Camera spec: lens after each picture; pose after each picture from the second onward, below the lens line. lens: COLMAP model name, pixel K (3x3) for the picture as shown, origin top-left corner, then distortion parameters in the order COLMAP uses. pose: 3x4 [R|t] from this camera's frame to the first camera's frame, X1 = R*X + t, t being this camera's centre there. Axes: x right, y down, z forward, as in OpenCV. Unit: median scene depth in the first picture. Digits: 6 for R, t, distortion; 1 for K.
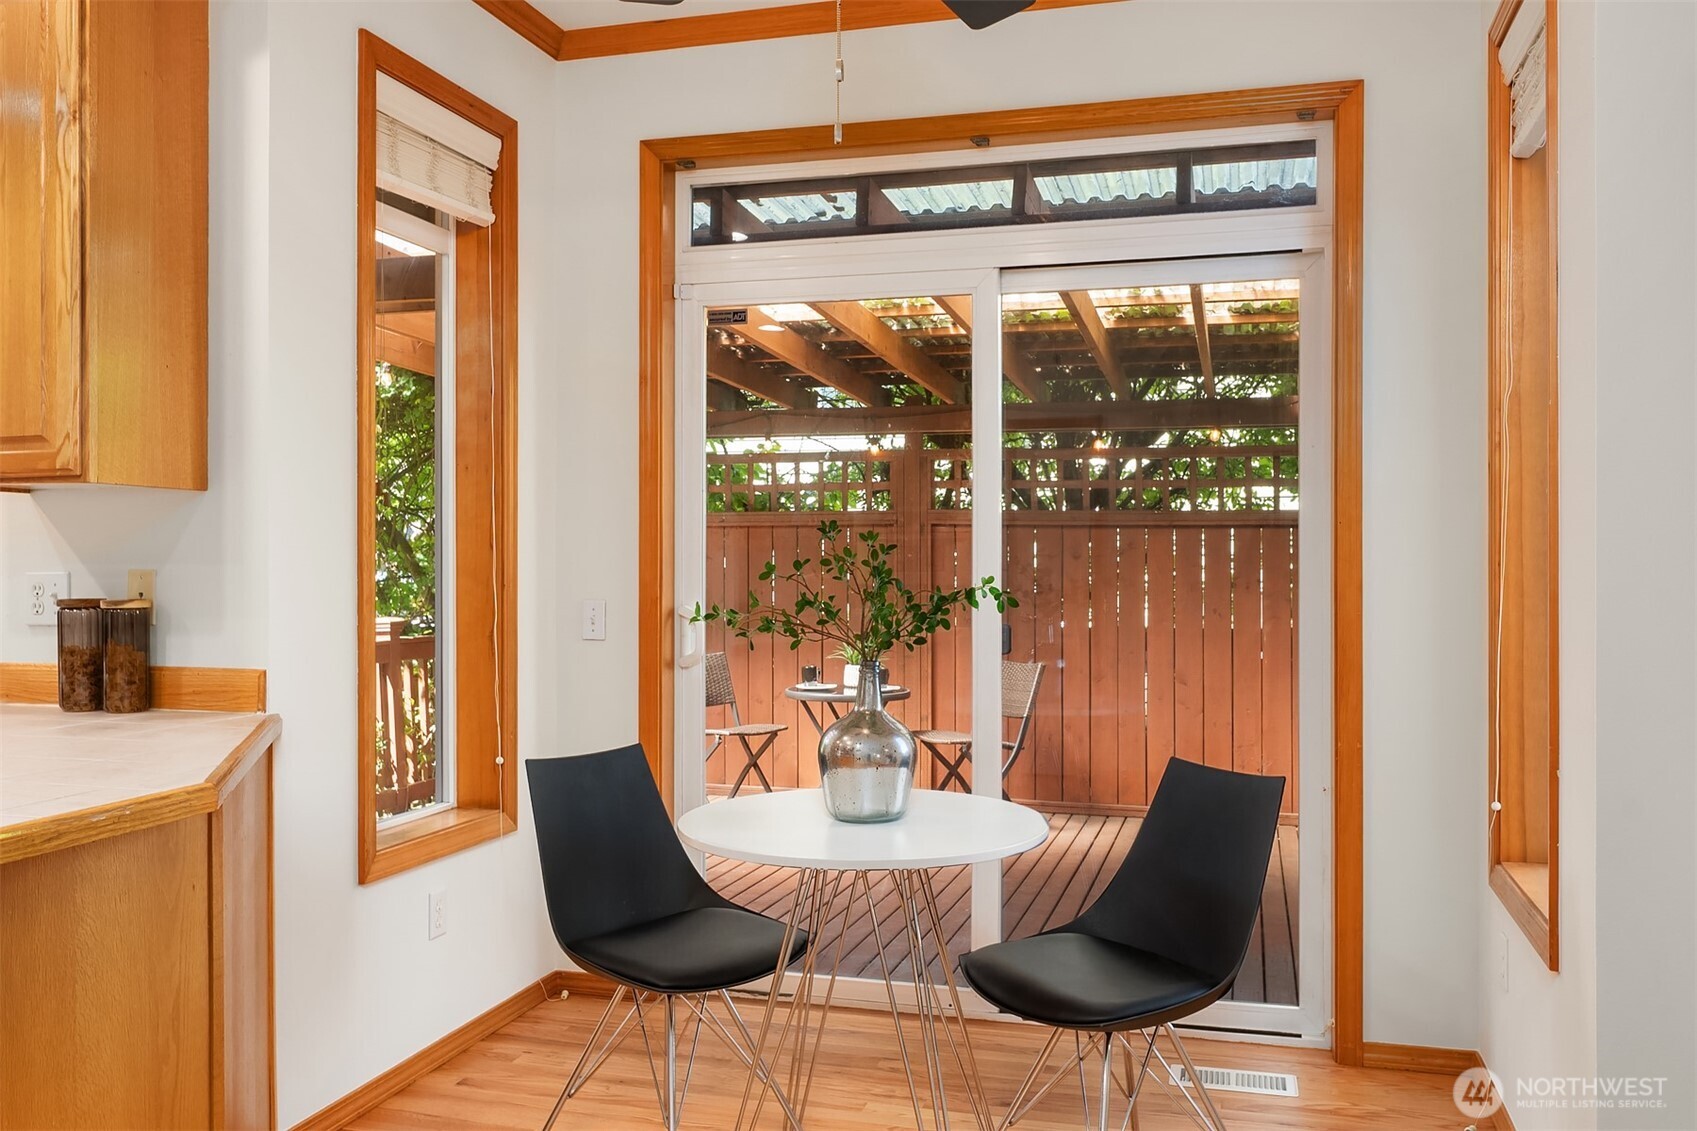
lens RADIAL K [[1406.5, 0, 850.4], [0, 1406.5, 559.0], [0, 0, 1]] dist [0.001623, -0.017019]
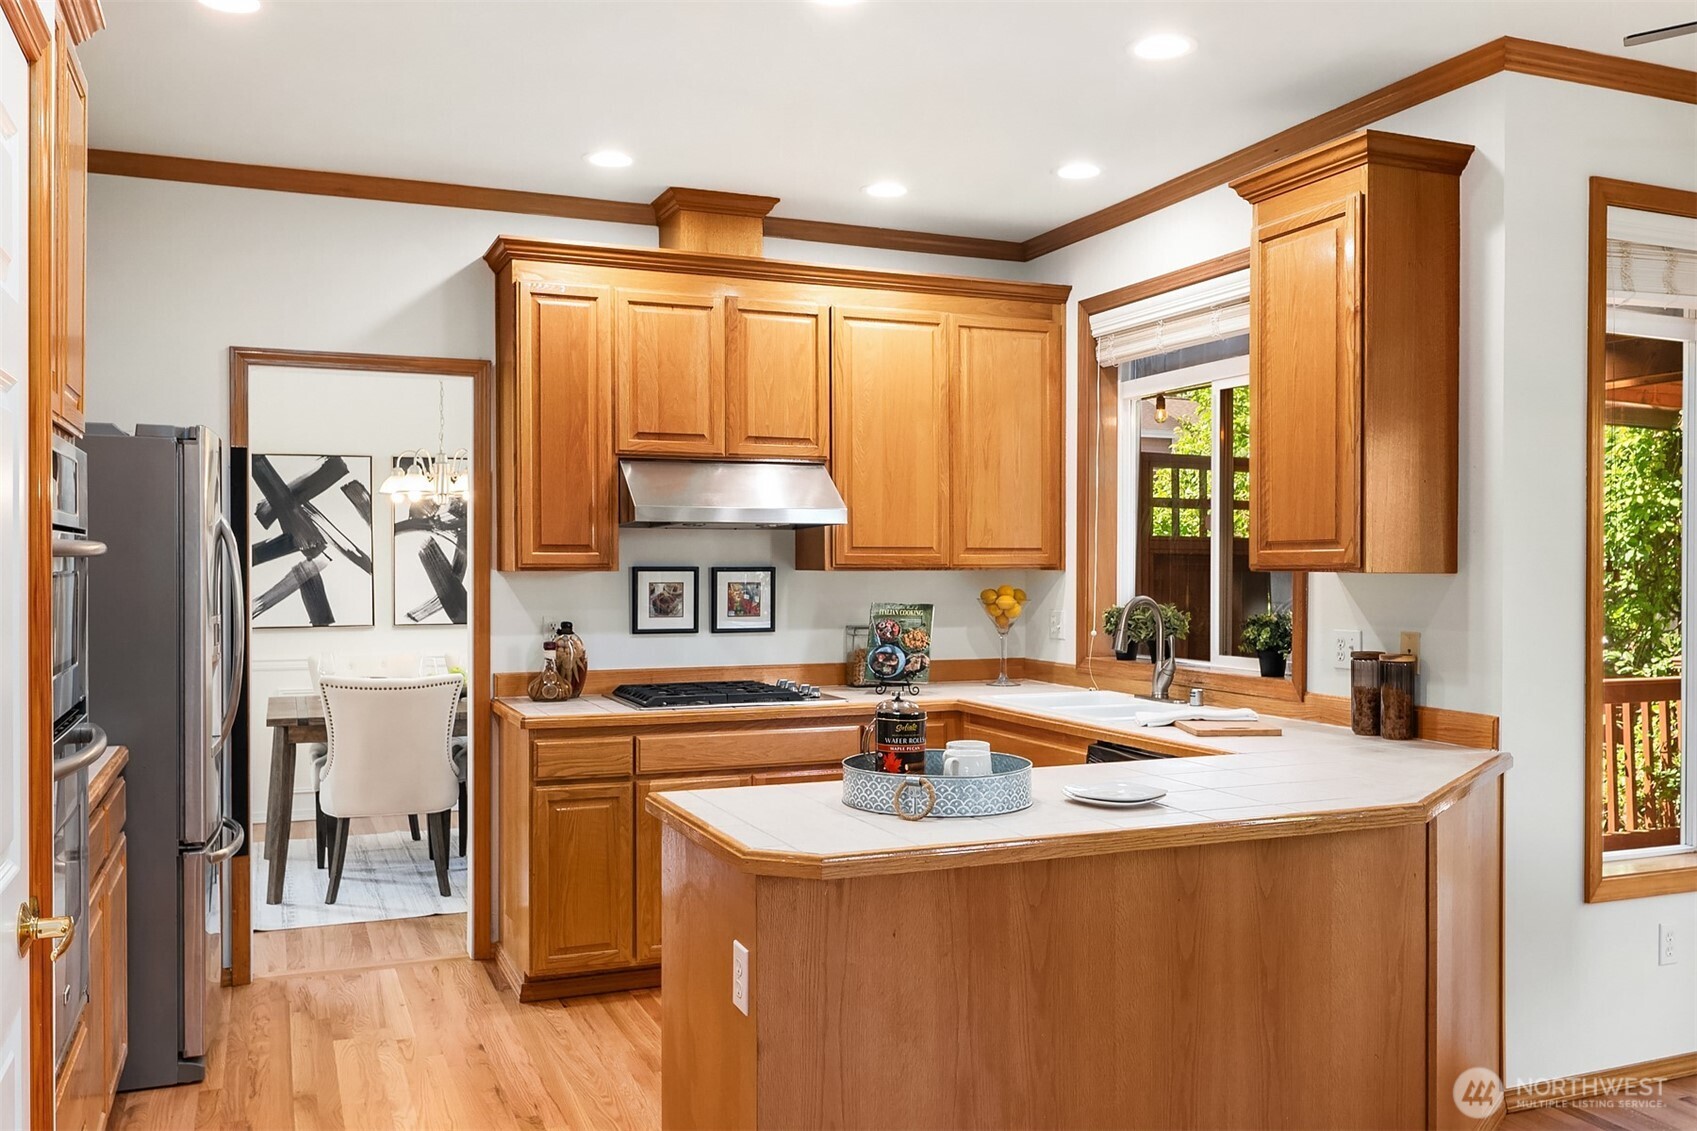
lens RADIAL K [[1406.5, 0, 846.9], [0, 1406.5, 563.6], [0, 0, 1]] dist [0.001623, -0.017019]
pose [[0.613170, 0.004765, -0.789937, 0.218870], [-0.002803, 0.999989, 0.003857, -0.061366], [0.789946, -0.000151, 0.613176, -0.232969]]
